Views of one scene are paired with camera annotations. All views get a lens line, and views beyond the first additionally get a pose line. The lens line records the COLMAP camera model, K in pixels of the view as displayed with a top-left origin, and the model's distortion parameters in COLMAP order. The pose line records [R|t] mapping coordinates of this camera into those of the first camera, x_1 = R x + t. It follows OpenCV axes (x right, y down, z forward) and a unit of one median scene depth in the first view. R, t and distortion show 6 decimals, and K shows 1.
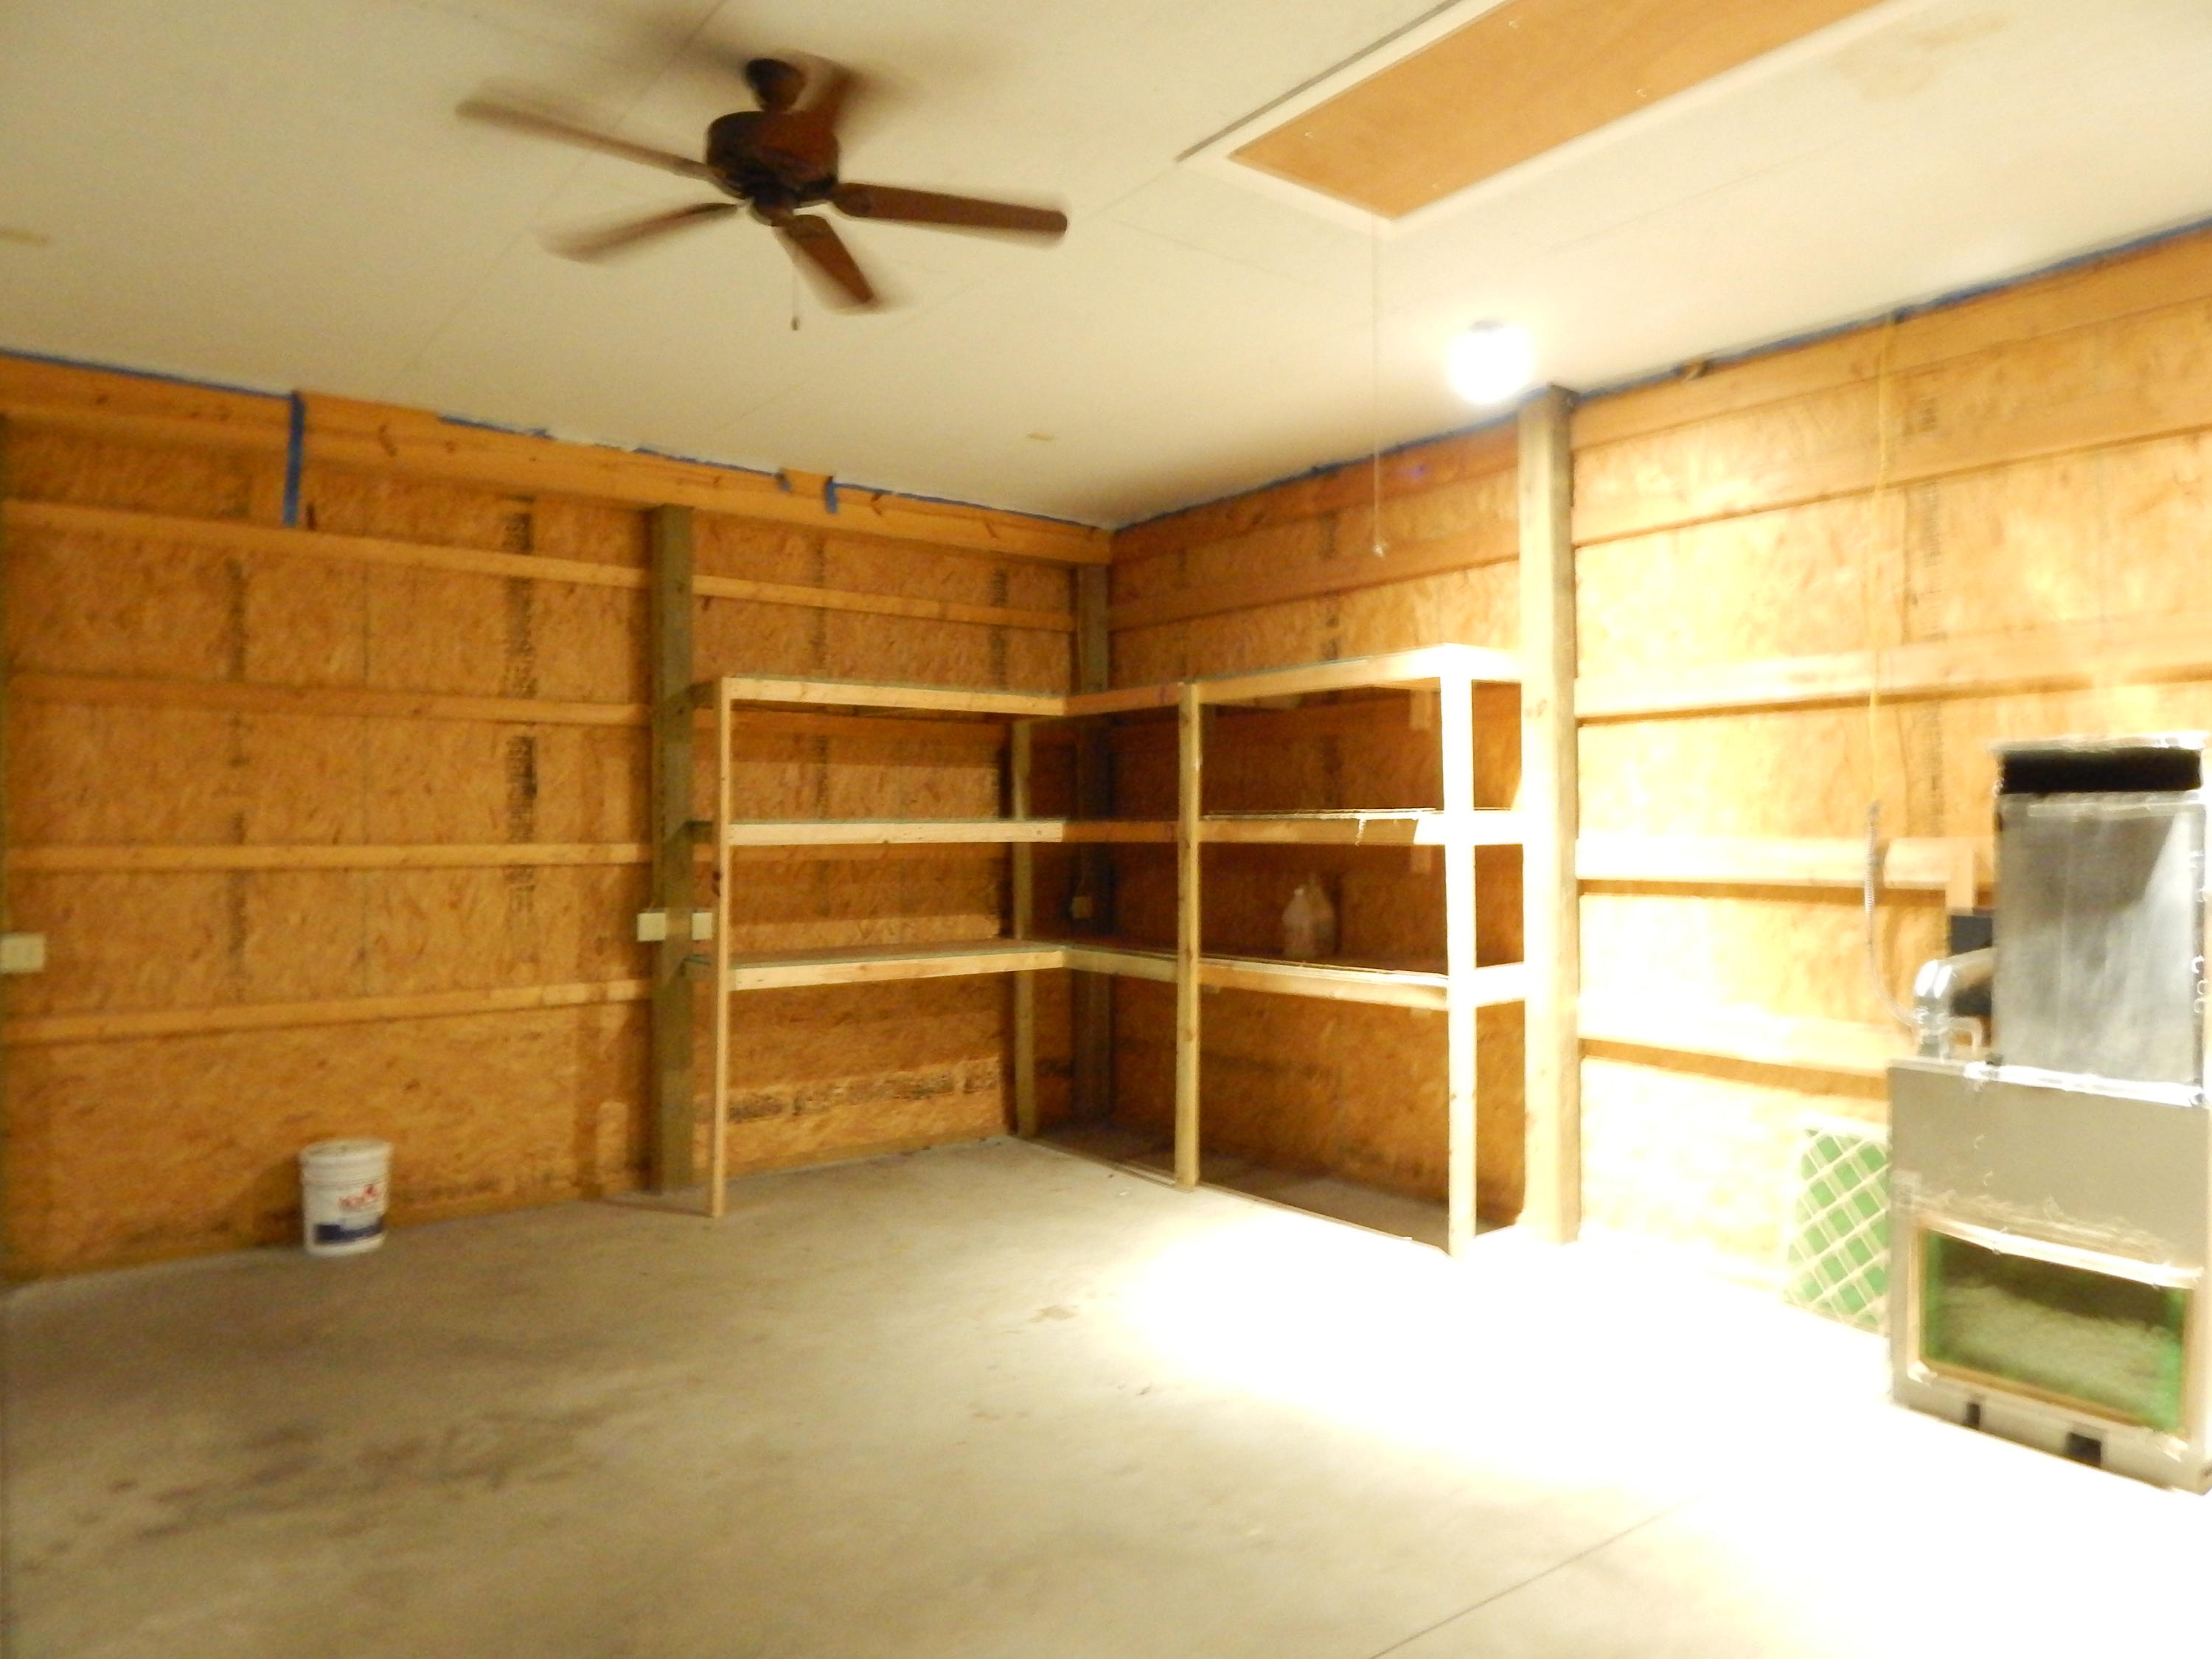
lens RADIAL K [[1459.0, 0, 1109.3], [0, 1459.0, 824.4], [0, 0, 1]] dist [0.003317, -0.001185]
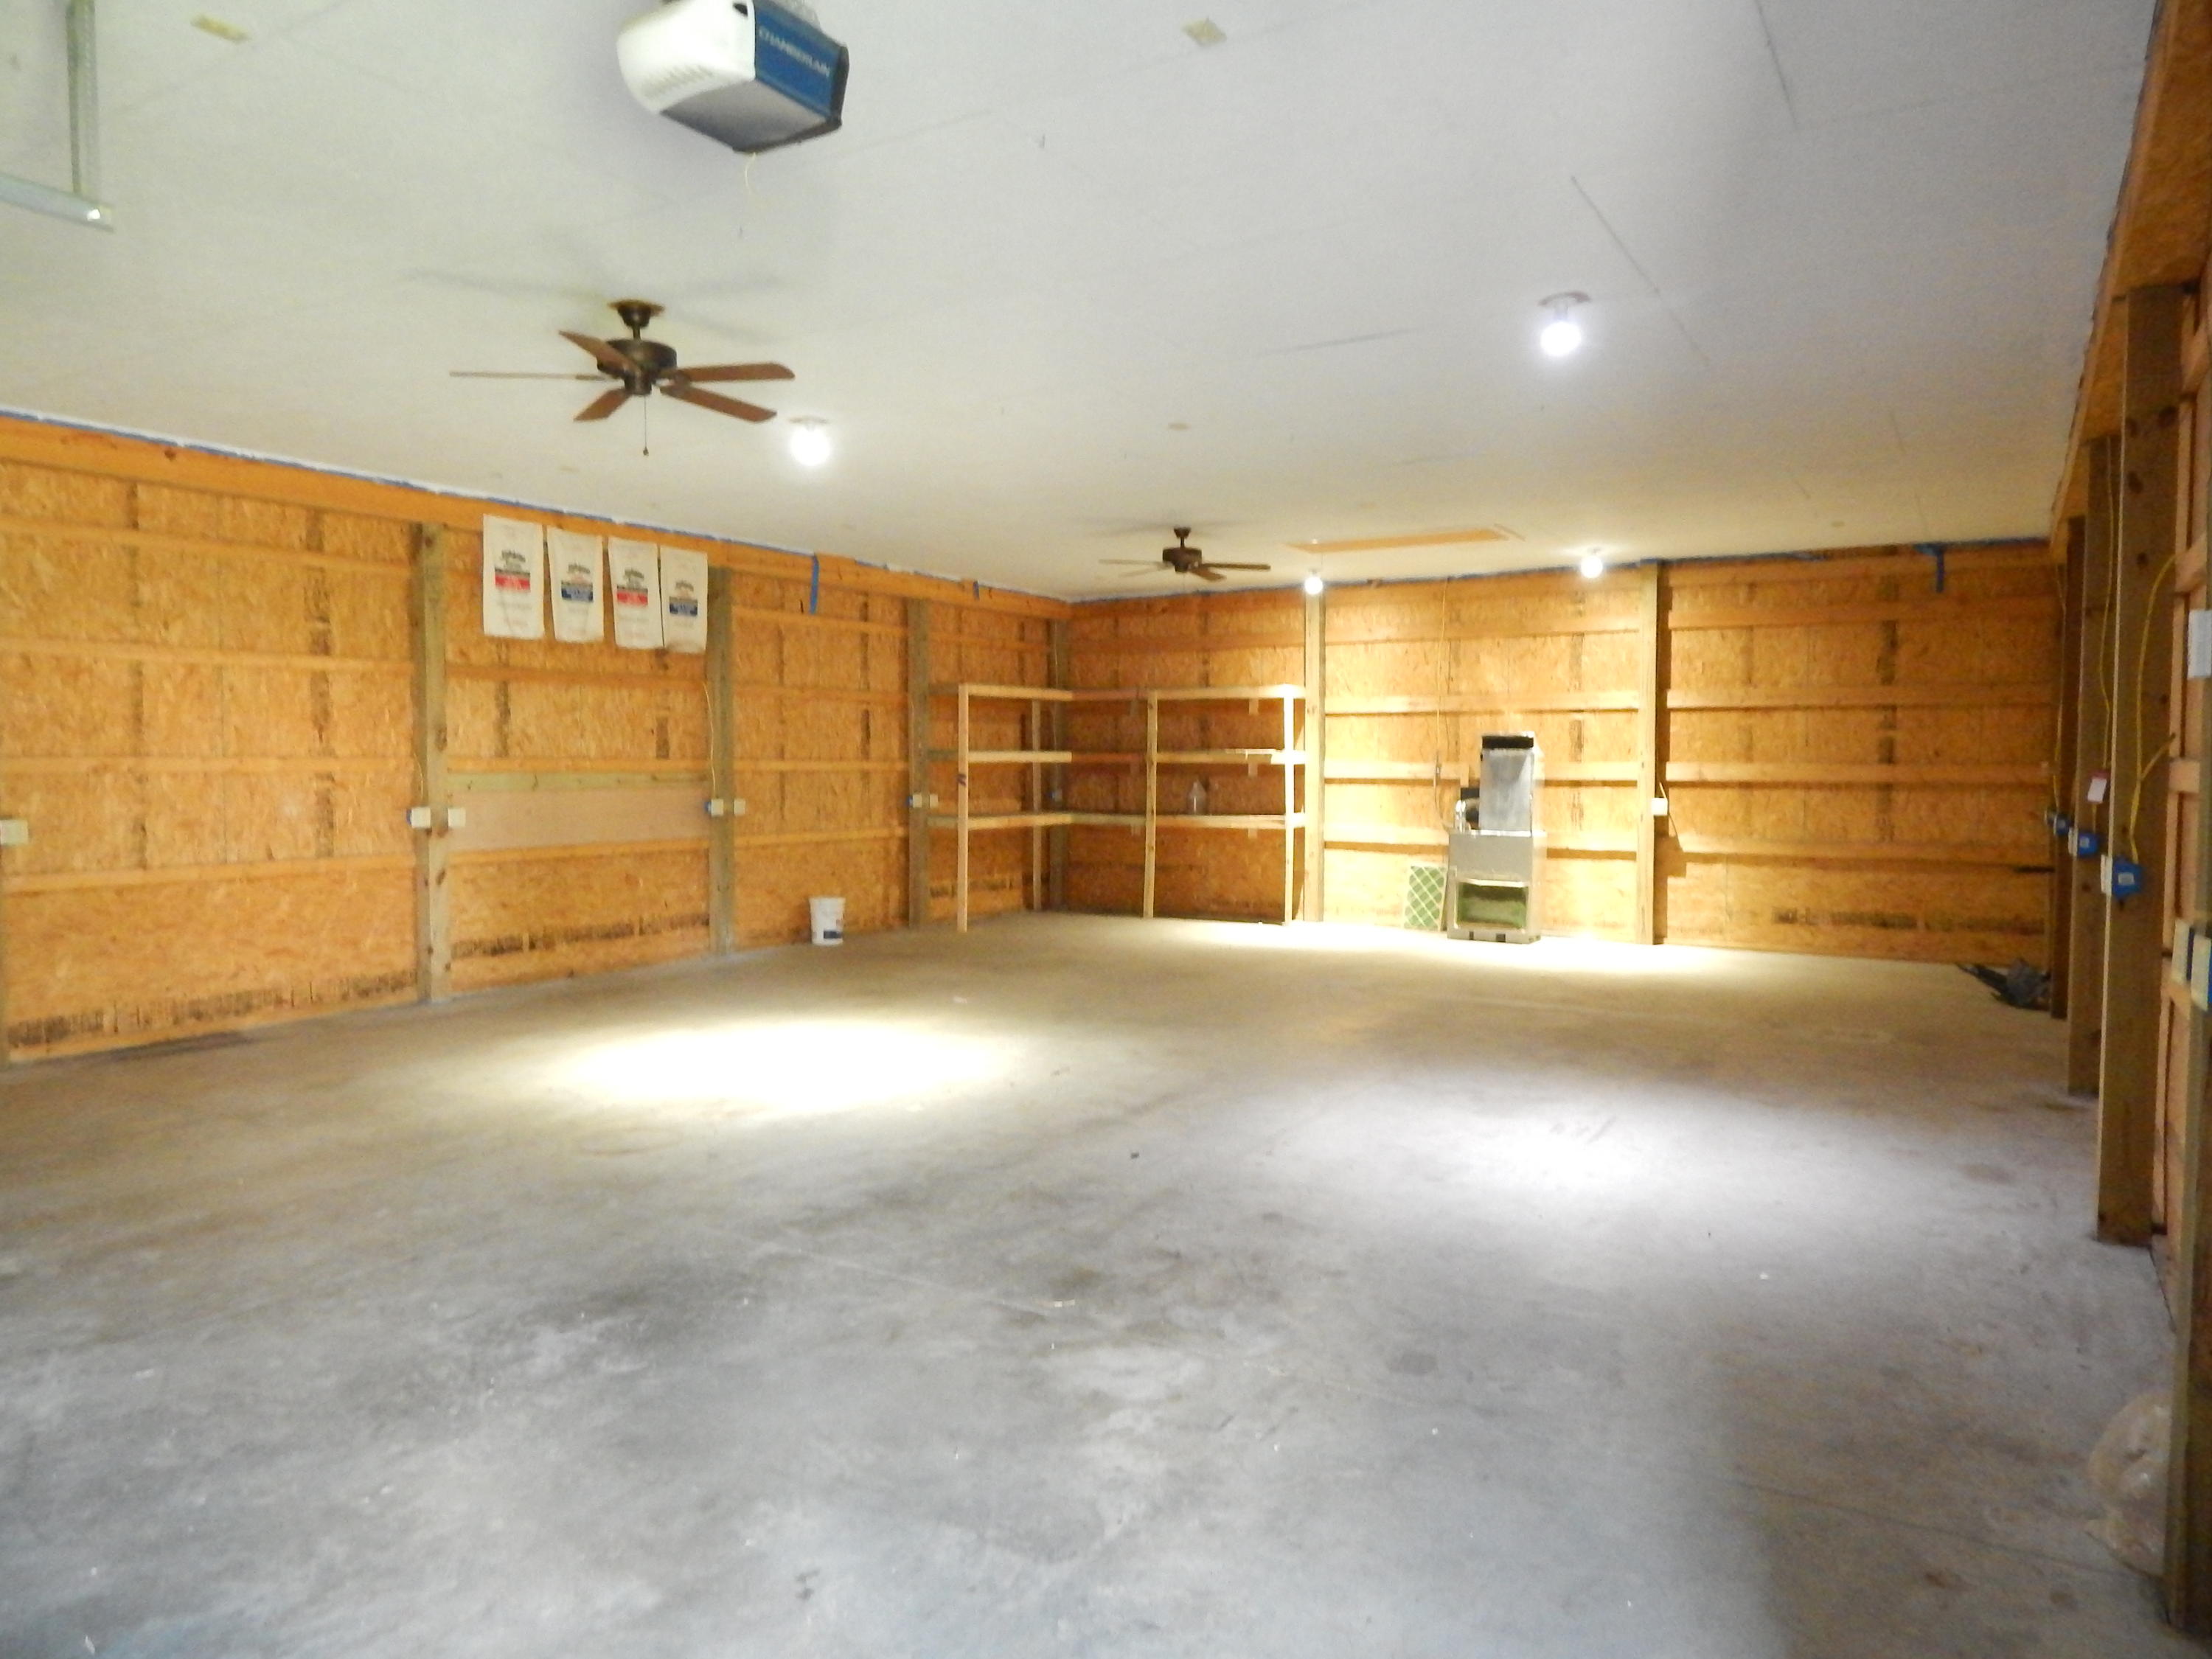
lens RADIAL K [[1459.0, 0, 1104.2], [0, 1459.0, 831.3], [0, 0, 1]] dist [0.003317, -0.001185]
pose [[0.935269, -0.009192, 0.353818, -0.914867], [-0.009719, 0.998619, 0.051636, 0.002961], [-0.353804, -0.051733, 0.933888, -1.203771]]
